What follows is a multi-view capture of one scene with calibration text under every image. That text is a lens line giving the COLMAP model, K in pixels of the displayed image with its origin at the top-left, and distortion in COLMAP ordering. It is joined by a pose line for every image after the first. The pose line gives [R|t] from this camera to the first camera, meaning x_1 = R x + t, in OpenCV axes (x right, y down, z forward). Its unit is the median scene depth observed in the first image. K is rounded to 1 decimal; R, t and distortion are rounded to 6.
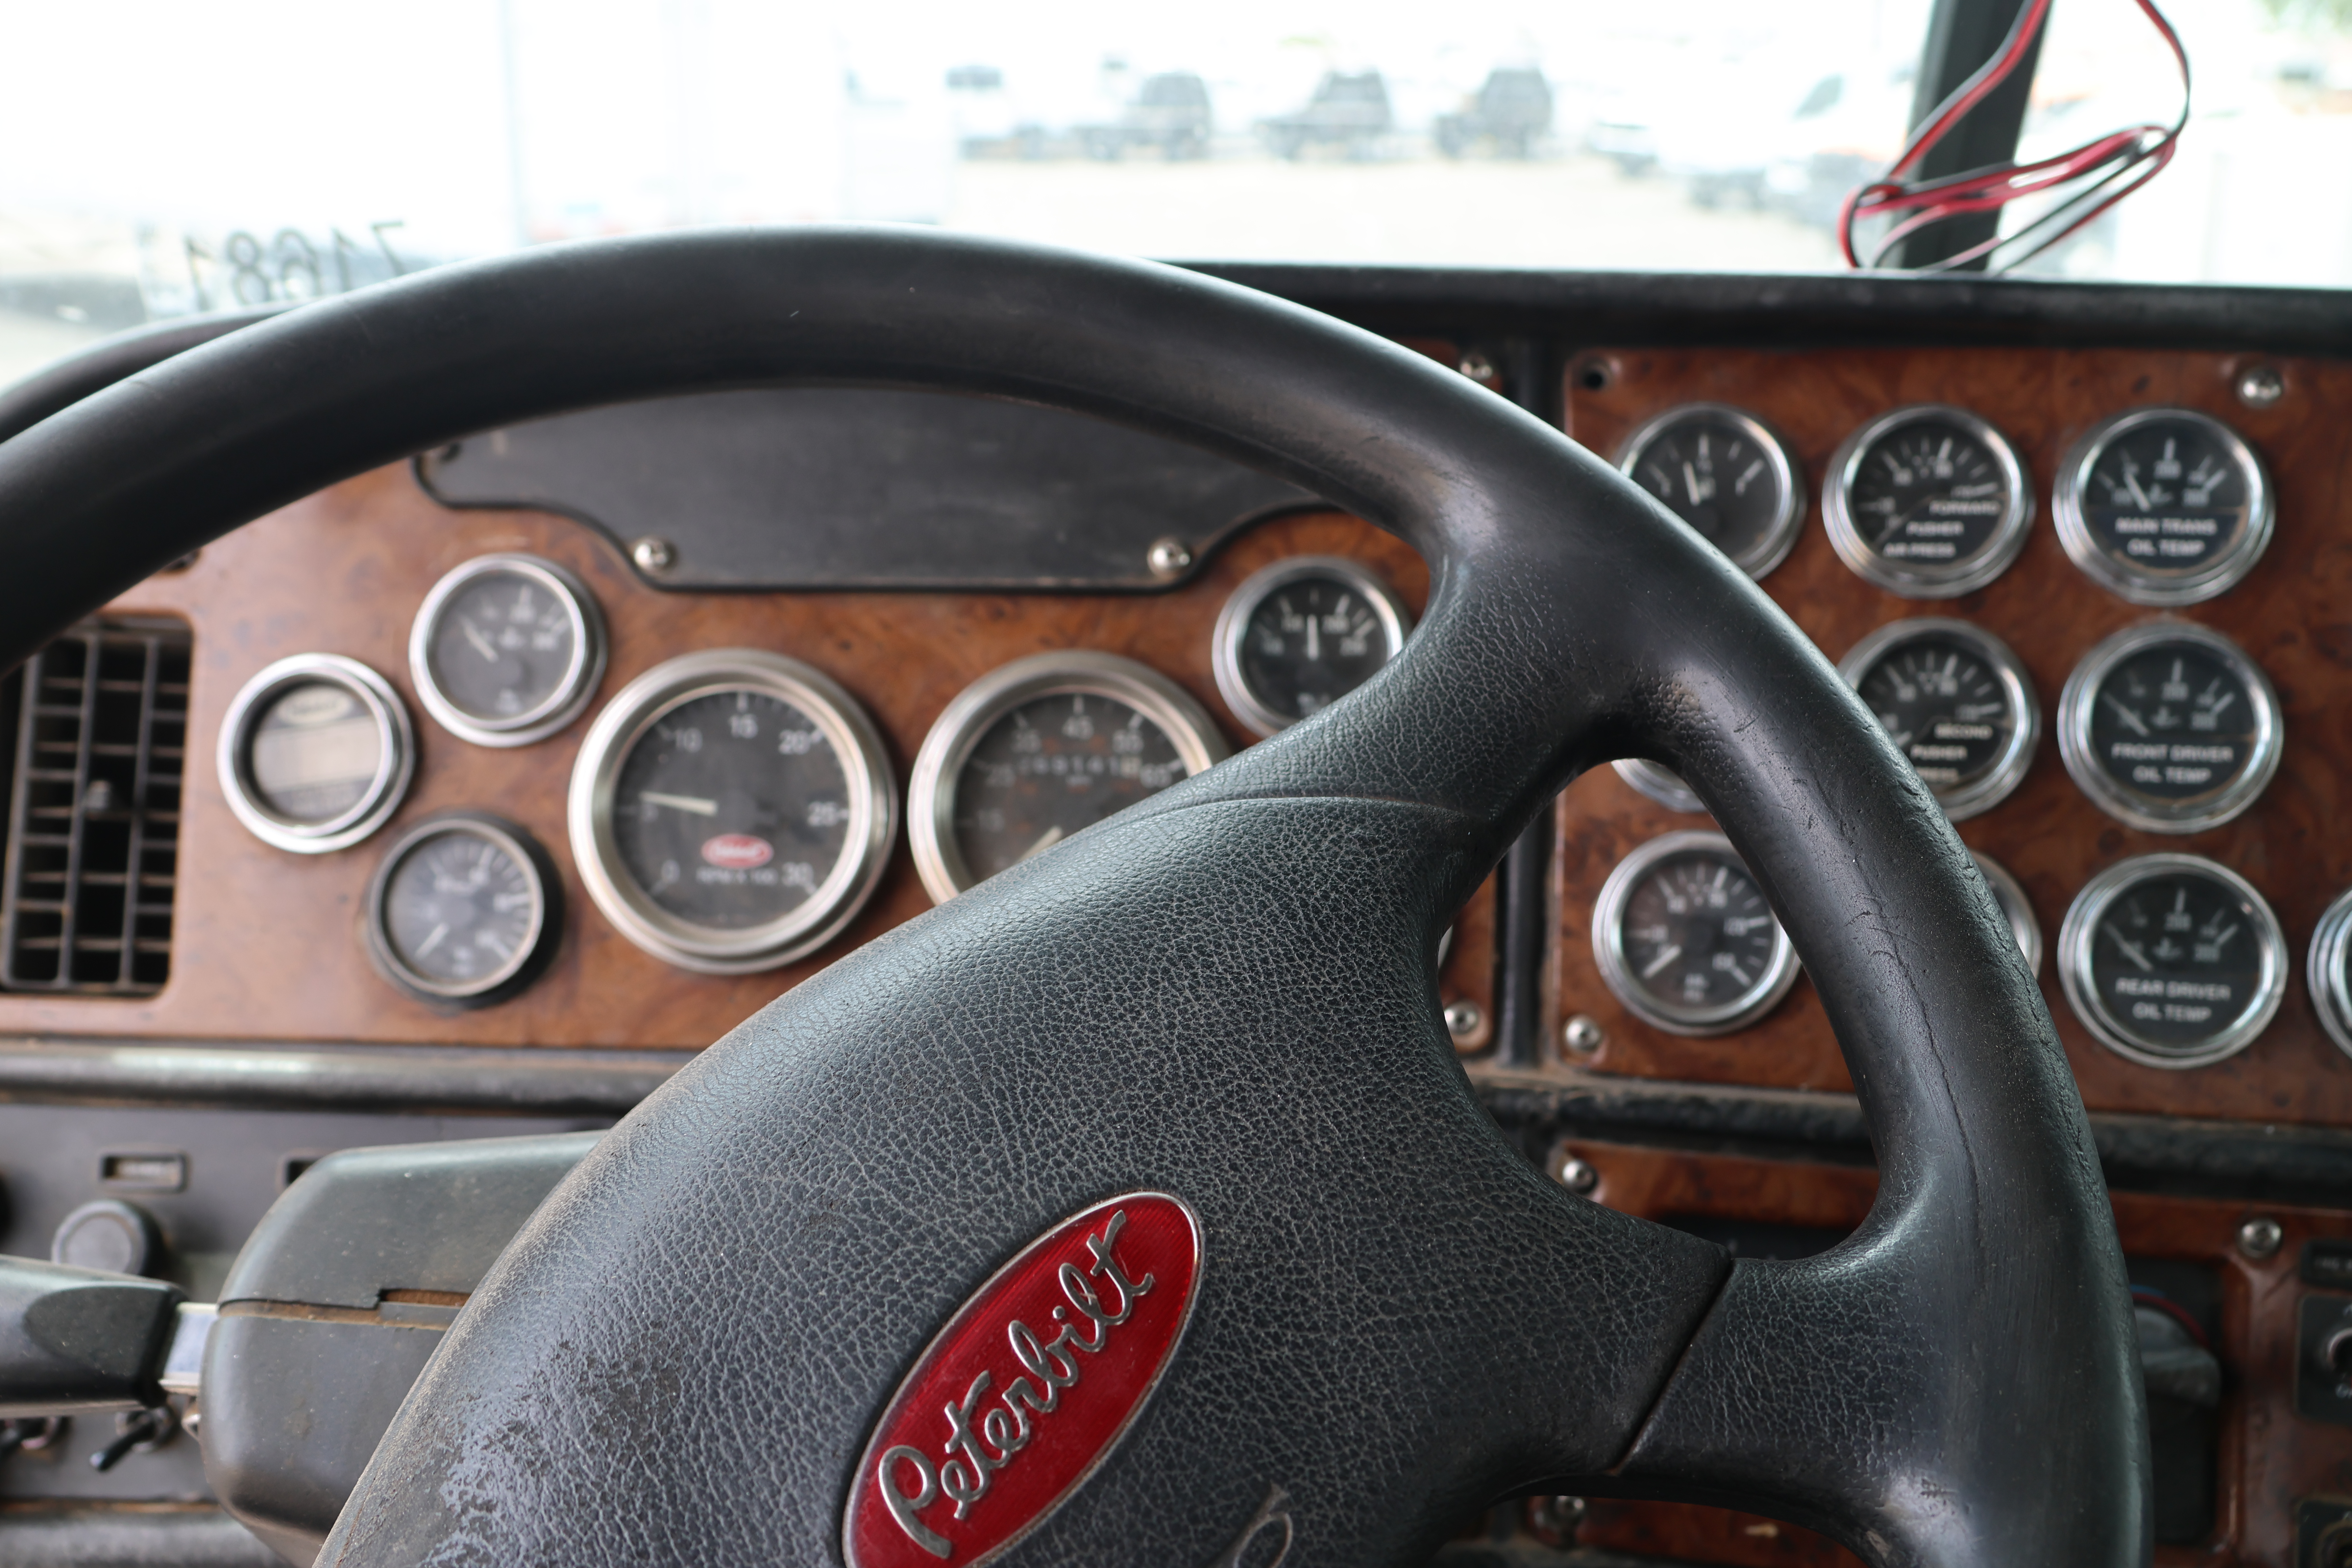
lens RADIAL K [[1980.9, 0, 1181.7], [0, 1980.9, 770.4], [0, 0, 1]] dist [-0.157721, 0.140545]
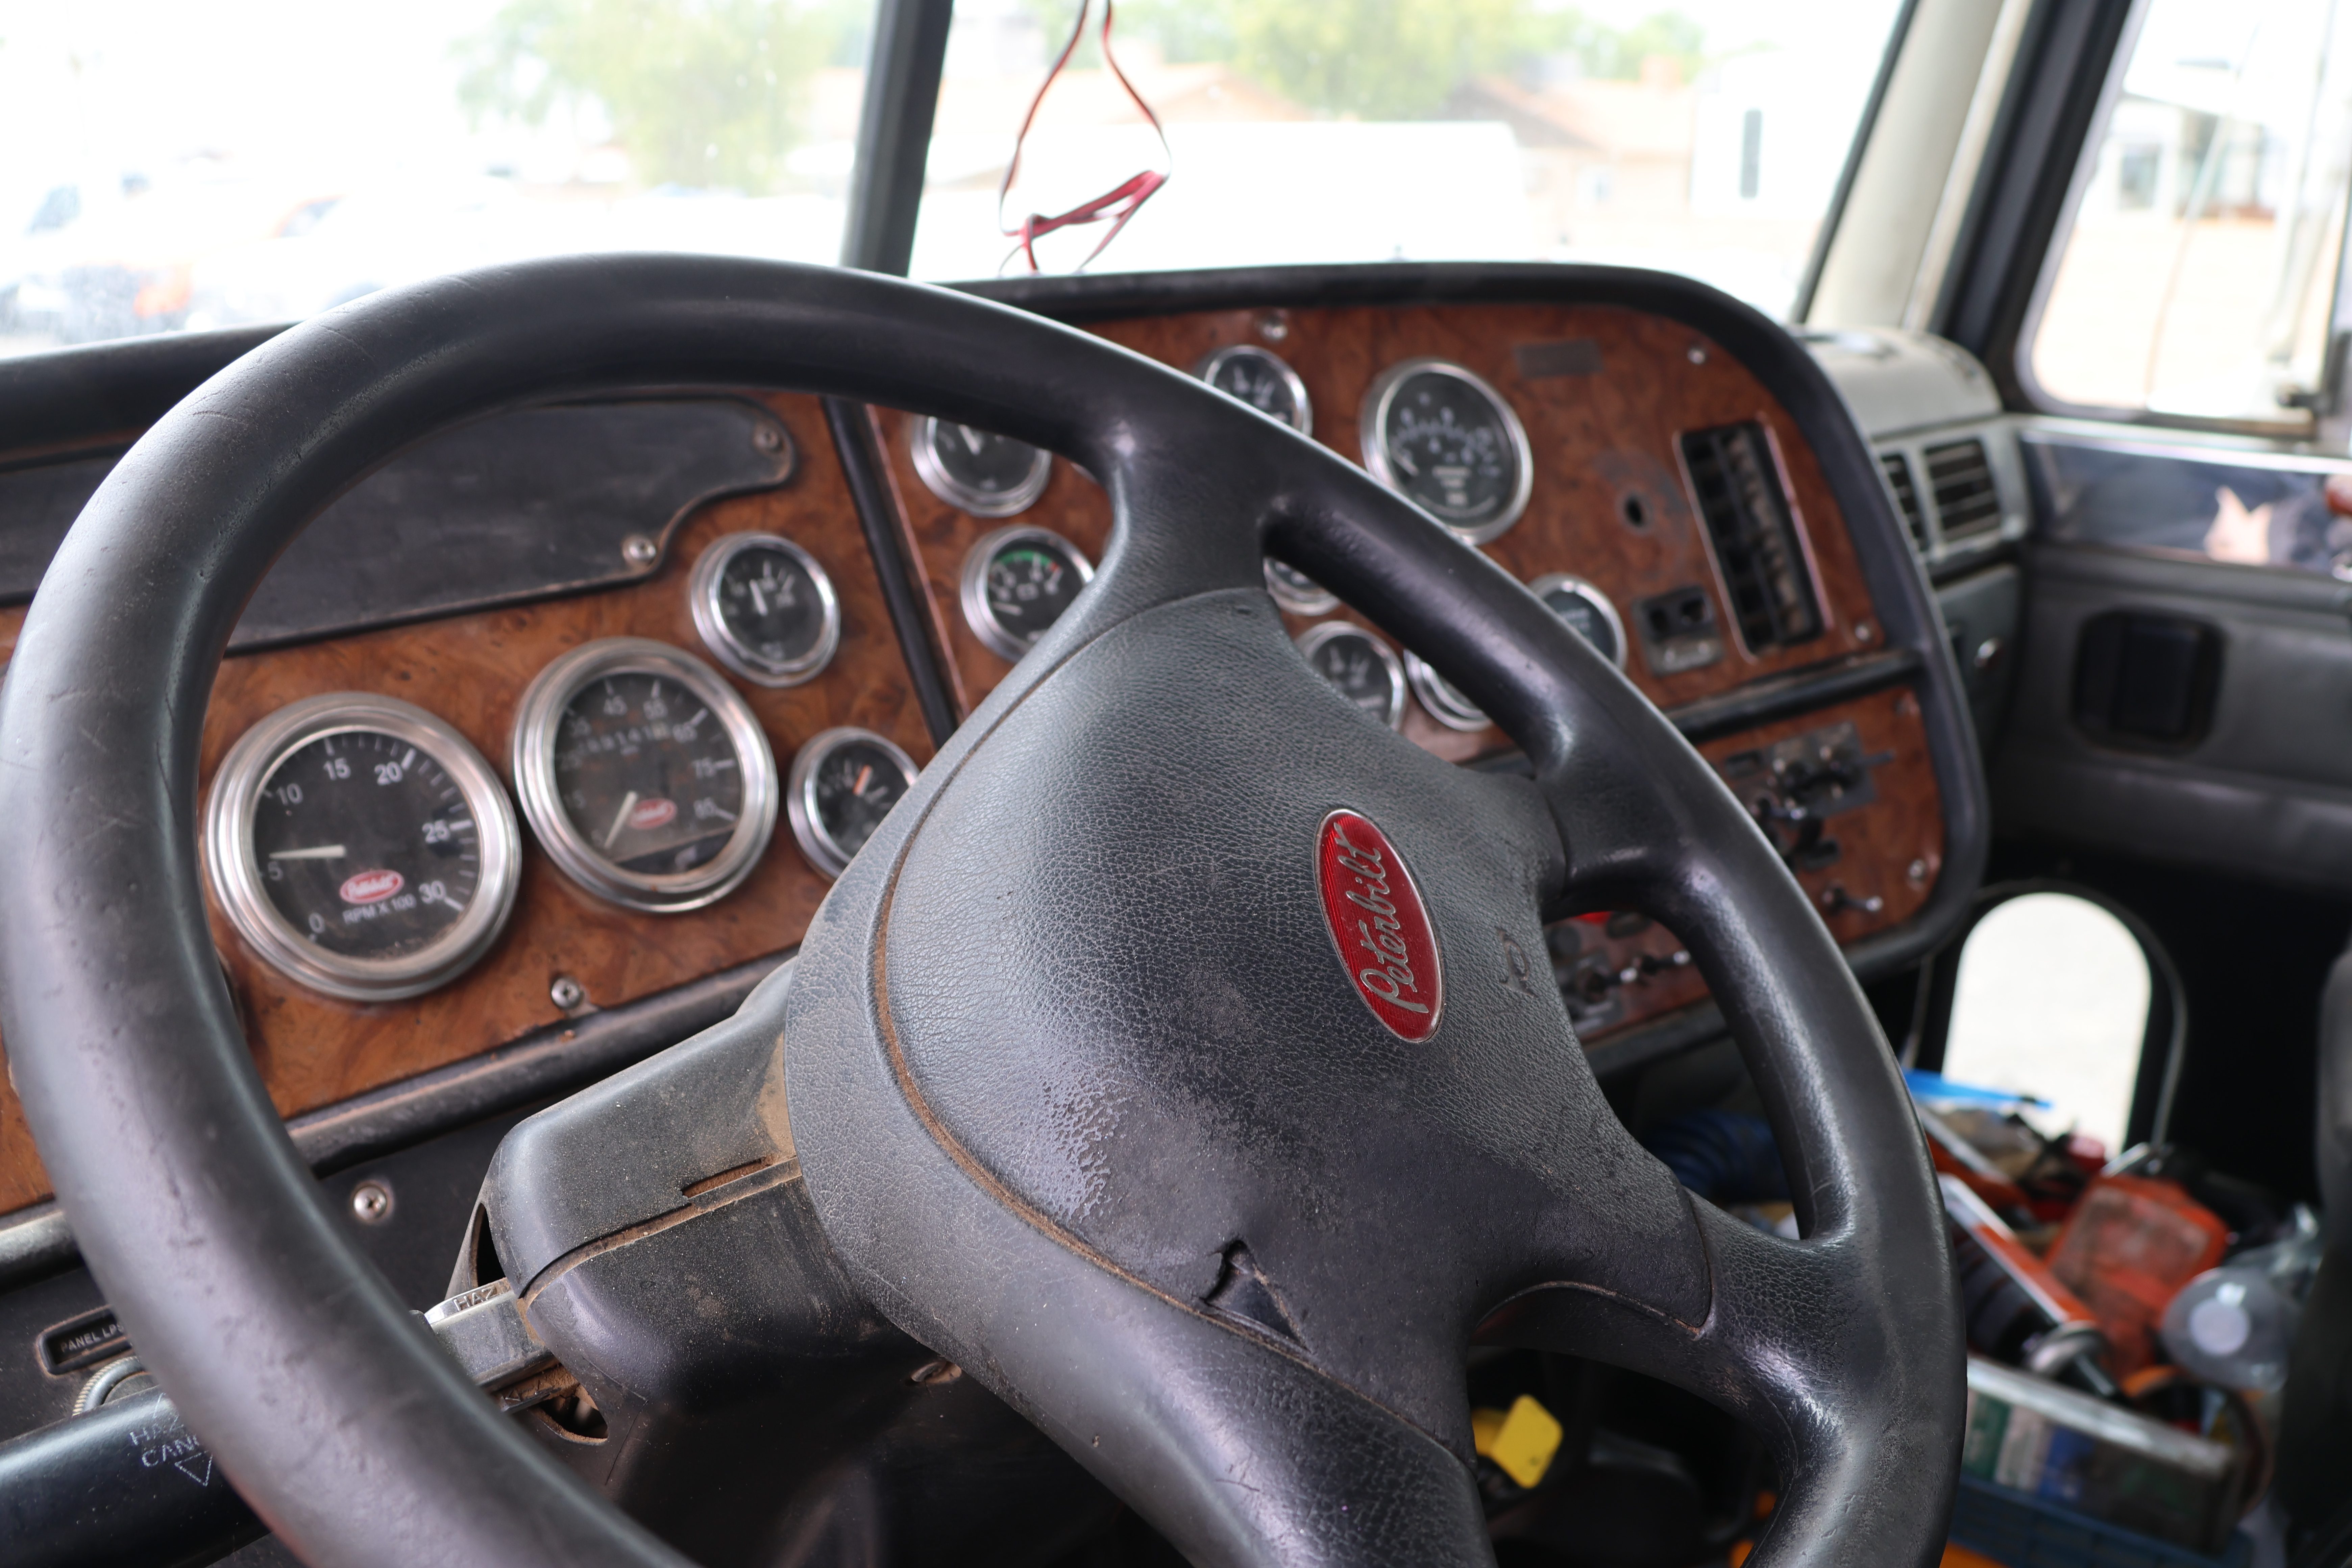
lens RADIAL K [[1980.9, 0, 1181.7], [0, 1980.9, 770.4], [0, 0, 1]] dist [-0.157721, 0.140545]
pose [[0.665026, -0.218812, 0.714046, -0.656547], [0.253607, 0.965466, 0.059661, 0.029786], [-0.702441, 0.141411, 0.697553, -0.011417]]
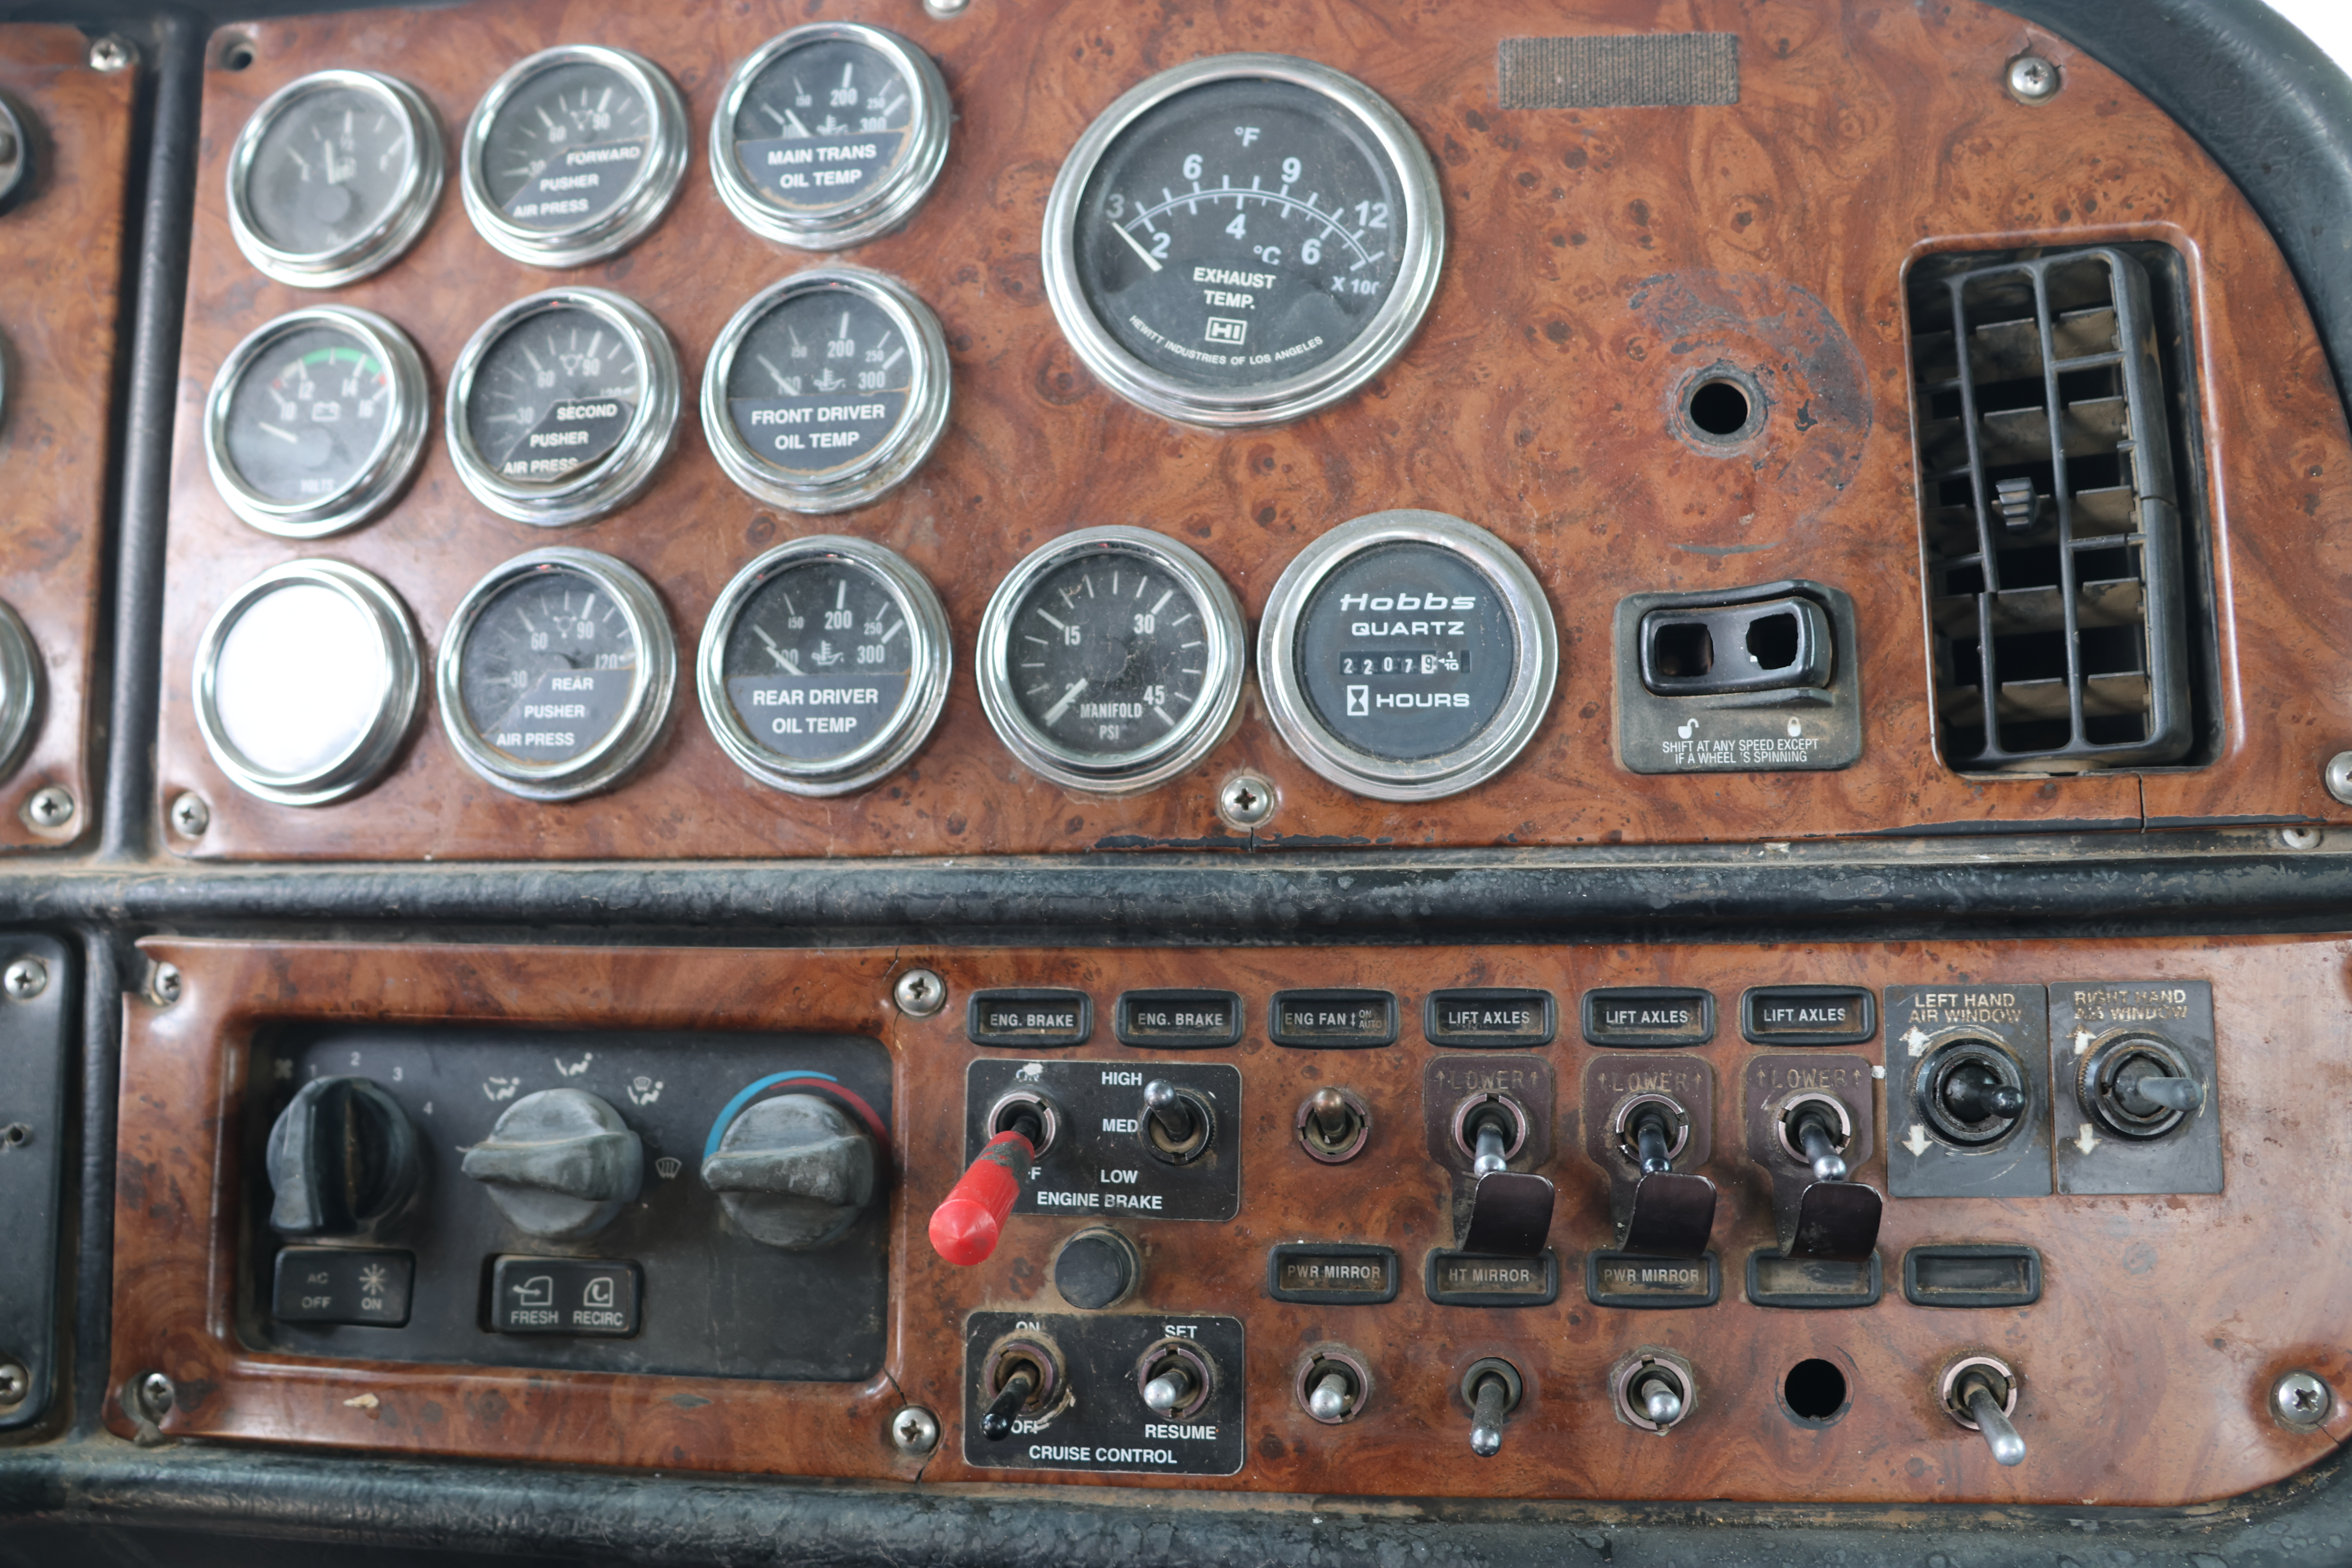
lens RADIAL K [[1980.9, 0, 1181.7], [0, 1980.9, 770.4], [0, 0, 1]] dist [-0.157721, 0.140545]
pose [[0.989514, -0.053327, 0.134233, 0.497707], [0.057697, 0.997916, -0.028877, 0.159158], [-0.132414, 0.036319, 0.990529, 0.139626]]
